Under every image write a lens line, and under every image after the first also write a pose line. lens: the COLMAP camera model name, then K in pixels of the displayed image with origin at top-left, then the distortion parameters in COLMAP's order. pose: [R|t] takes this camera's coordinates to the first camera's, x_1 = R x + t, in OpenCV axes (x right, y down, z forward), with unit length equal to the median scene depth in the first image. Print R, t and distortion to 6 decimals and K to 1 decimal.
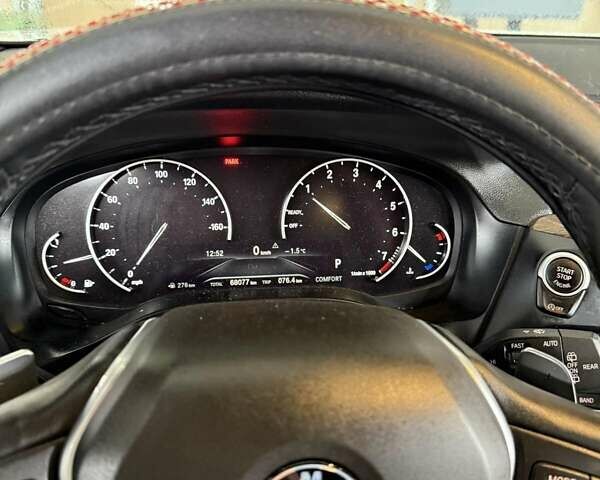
lens RADIAL K [[557.8, 0, 299.1], [0, 557.8, 247.6], [0, 0, 1]] dist [0.154394, -0.308089]
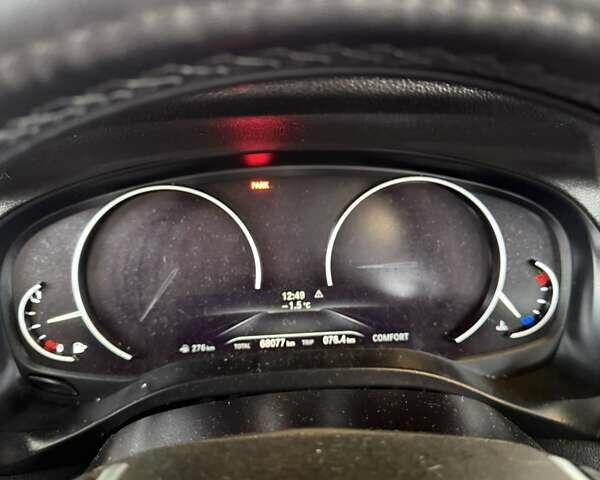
lens RADIAL K [[557.8, 0, 299.1], [0, 557.8, 247.6], [0, 0, 1]] dist [0.154394, -0.308089]
pose [[0.996406, -0.013959, -0.083542, -0.005008], [0.012904, 0.999830, -0.013161, -0.057928], [0.083712, 0.012036, 0.996417, 0.245039]]
